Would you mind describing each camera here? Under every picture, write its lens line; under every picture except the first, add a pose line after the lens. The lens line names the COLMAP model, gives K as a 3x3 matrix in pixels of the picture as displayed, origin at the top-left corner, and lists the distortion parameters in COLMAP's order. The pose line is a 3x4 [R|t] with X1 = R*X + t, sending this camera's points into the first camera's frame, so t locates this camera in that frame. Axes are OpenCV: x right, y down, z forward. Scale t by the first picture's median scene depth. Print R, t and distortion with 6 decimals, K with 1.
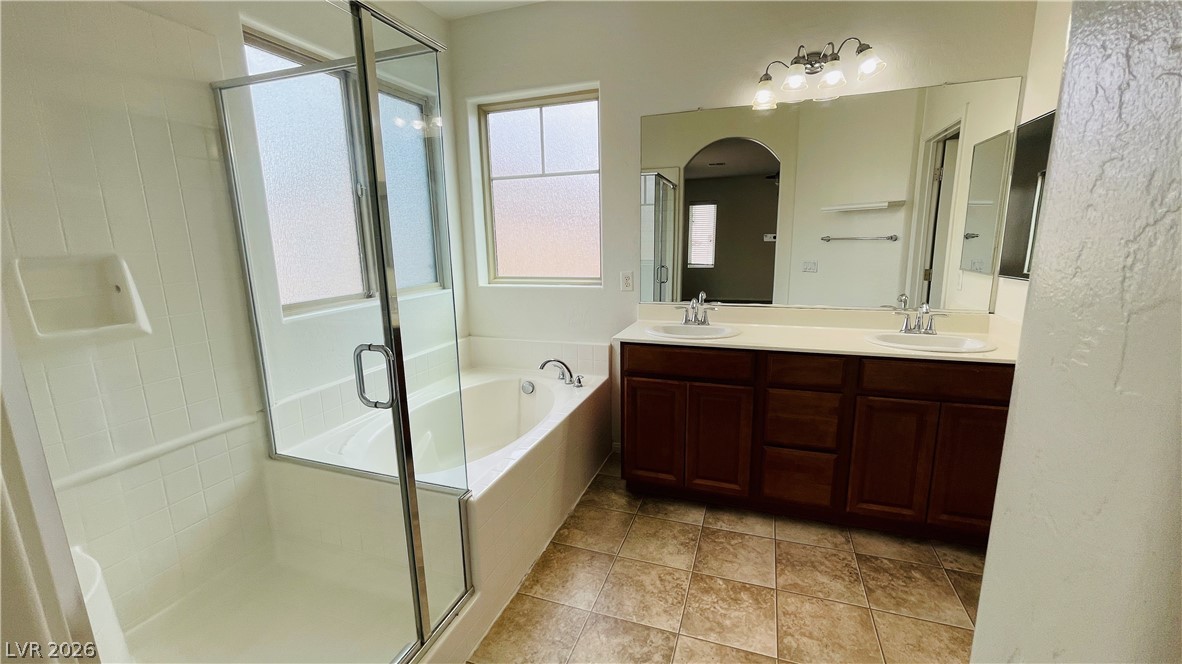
lens RADIAL K [[480.5, 0, 589.8], [0, 480.5, 334.1], [0, 0, 1]] dist [-0.001266, 0.000057]
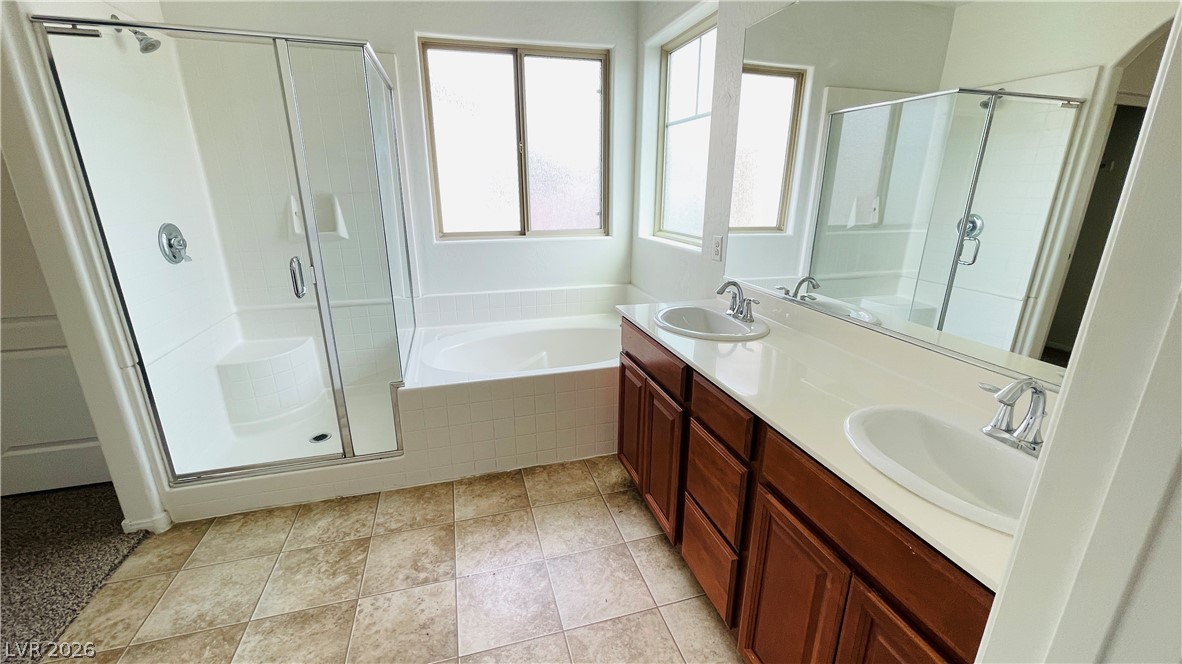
lens RADIAL K [[478.5, 0, 591.0], [0, 478.5, 332.0], [0, 0, 1]] dist [0.000674, 0.000157]
pose [[0.583944, 0.254747, -0.770787, 0.610250], [-0.171652, 0.966765, 0.189476, -0.088992], [0.793439, 0.021664, 0.608265, 0.345199]]
